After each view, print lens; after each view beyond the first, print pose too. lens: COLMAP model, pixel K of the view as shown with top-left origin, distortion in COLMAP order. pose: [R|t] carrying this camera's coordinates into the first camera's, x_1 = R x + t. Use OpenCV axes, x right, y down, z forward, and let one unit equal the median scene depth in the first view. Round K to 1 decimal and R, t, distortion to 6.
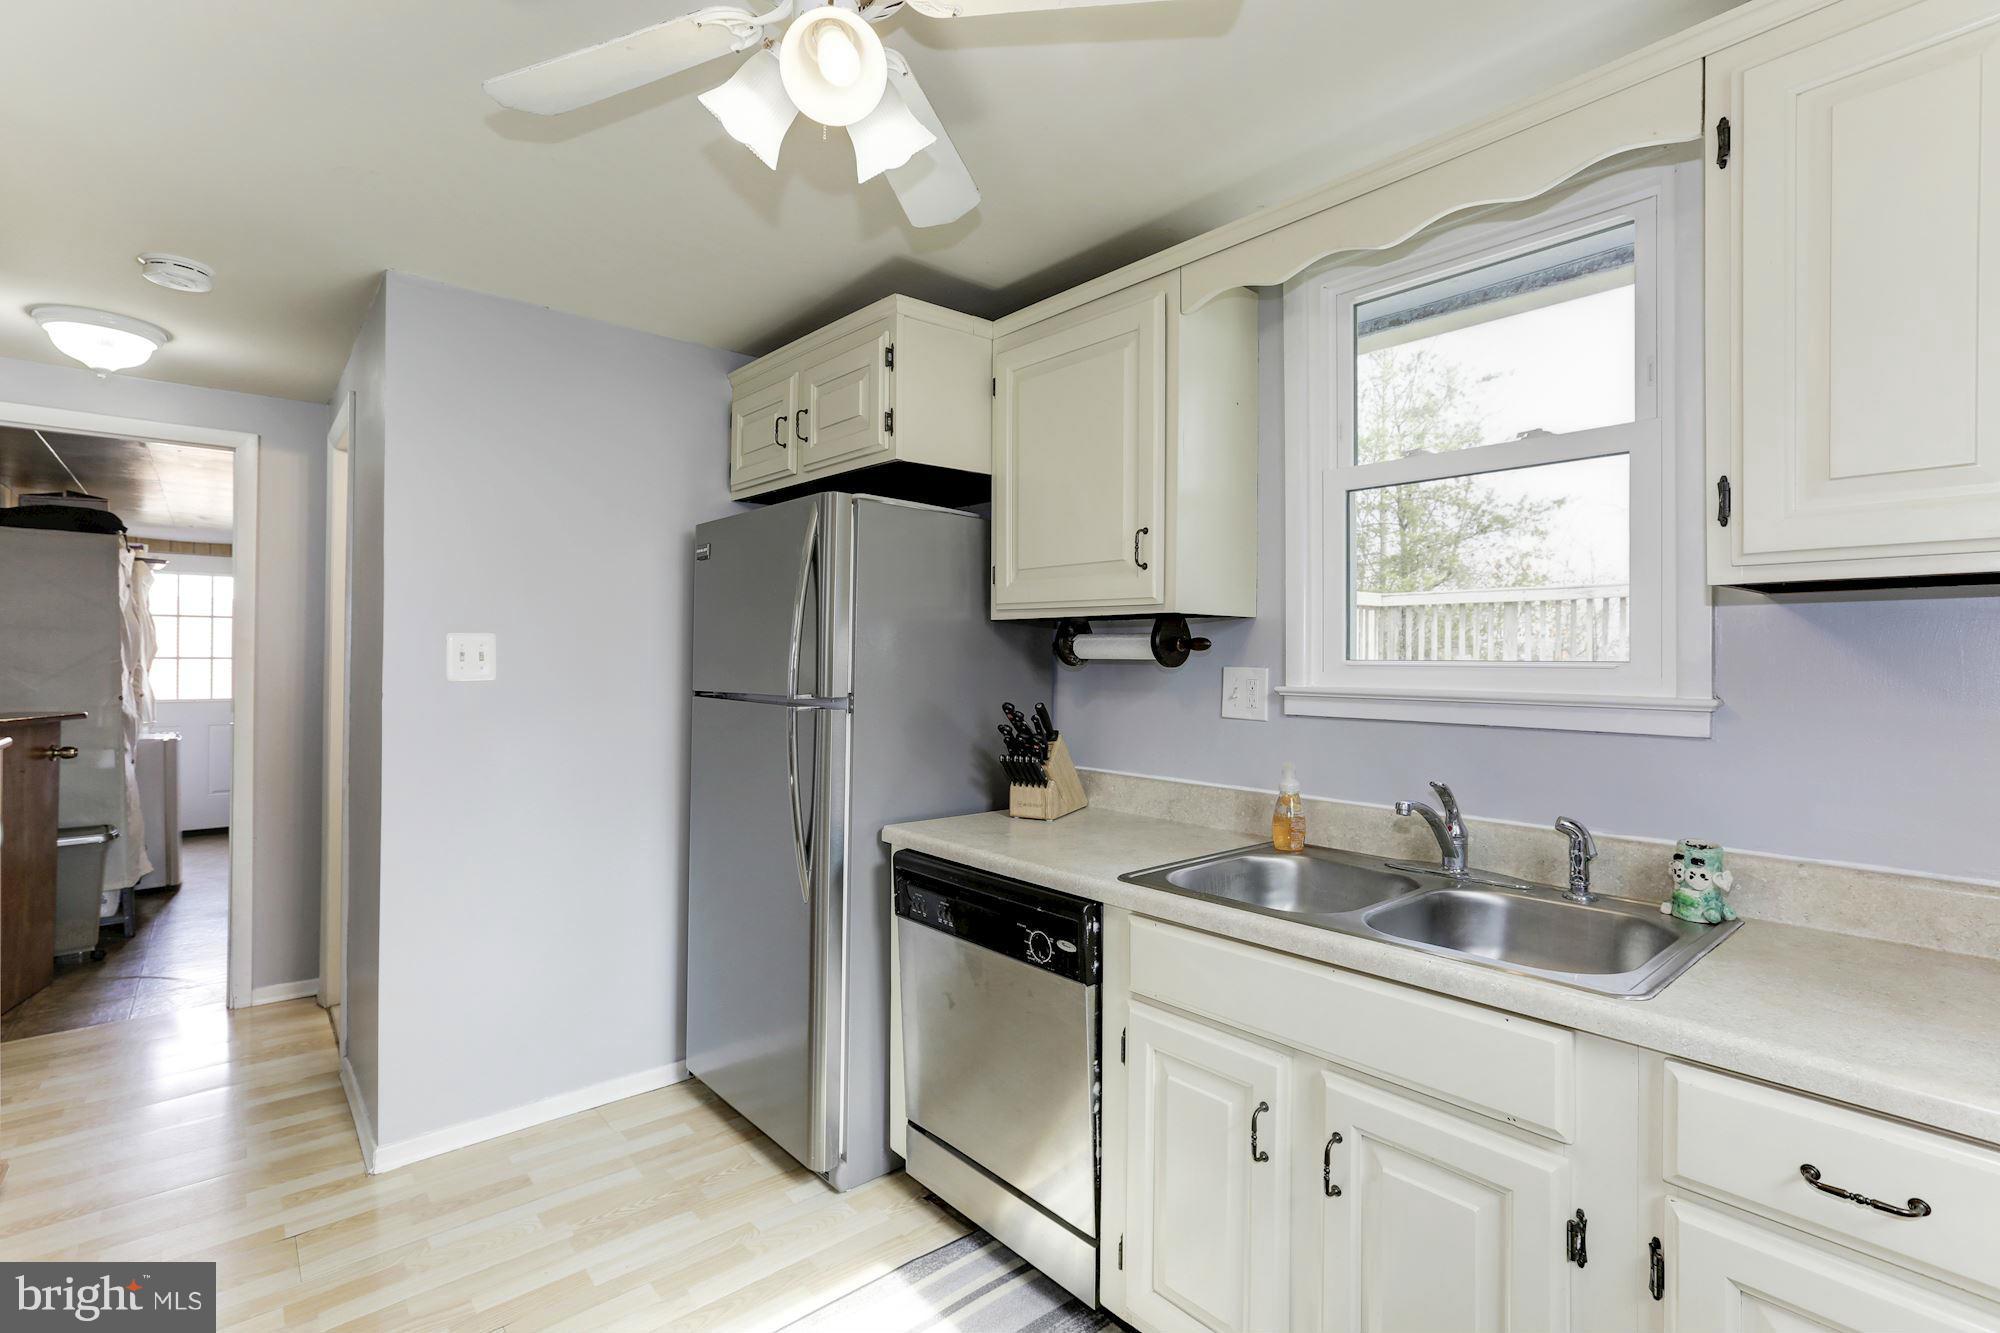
lens RADIAL K [[918.5, 0, 994.5], [0, 918.5, 656.4], [0, 0, 1]] dist [-0.019567, 0.012631]
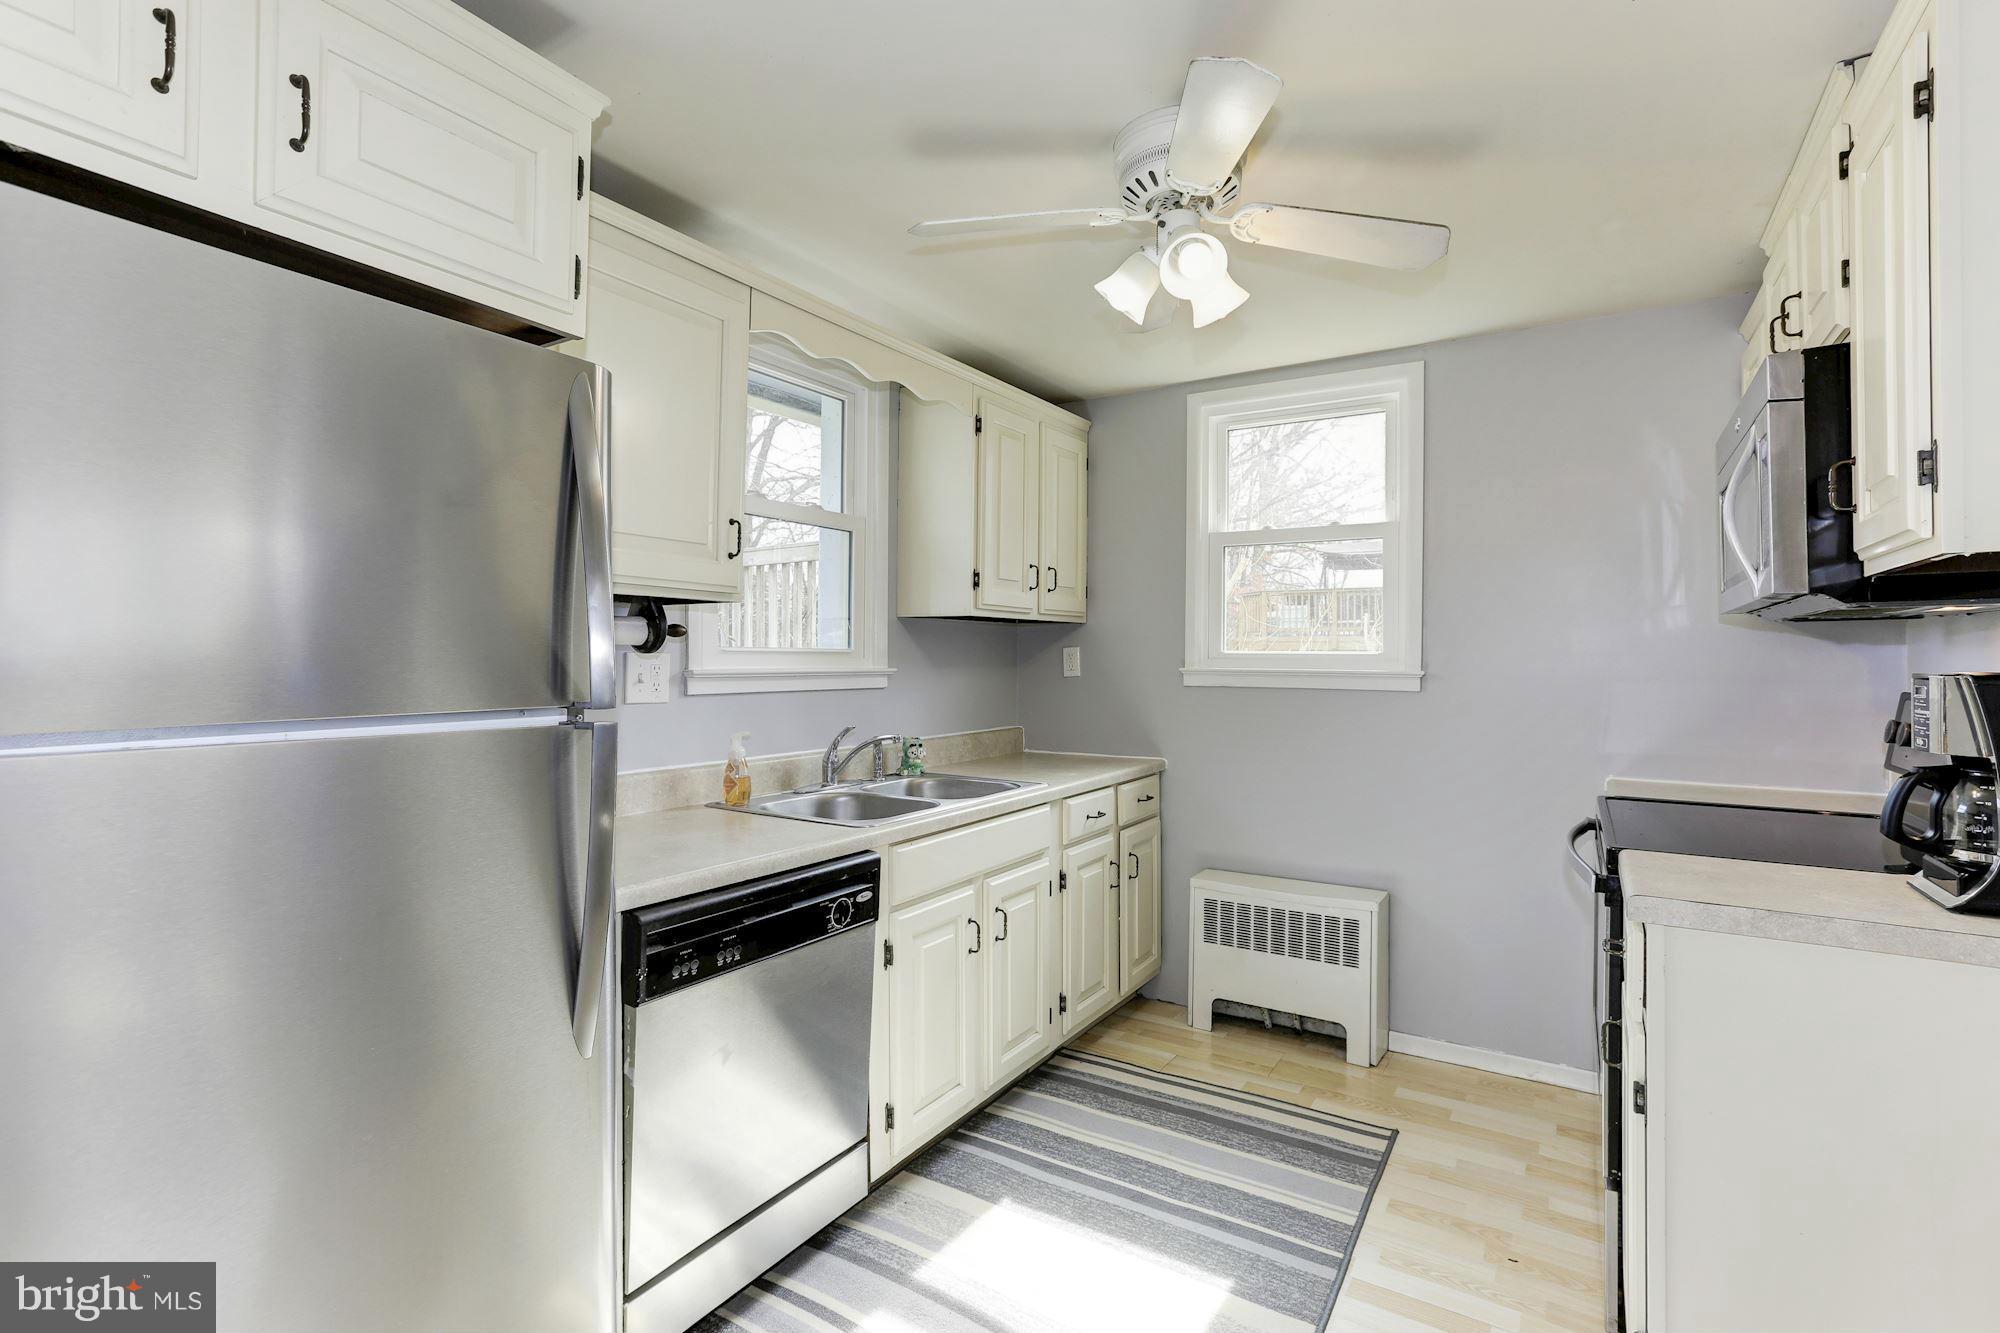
lens RADIAL K [[918.5, 0, 1006.7], [0, 918.5, 654.7], [0, 0, 1]] dist [-0.019567, 0.012631]
pose [[-0.286181, -0.000221, 0.958175, -0.875506], [-0.006930, 0.999974, -0.001840, 0.013182], [-0.958150, -0.007167, -0.286176, 0.951797]]
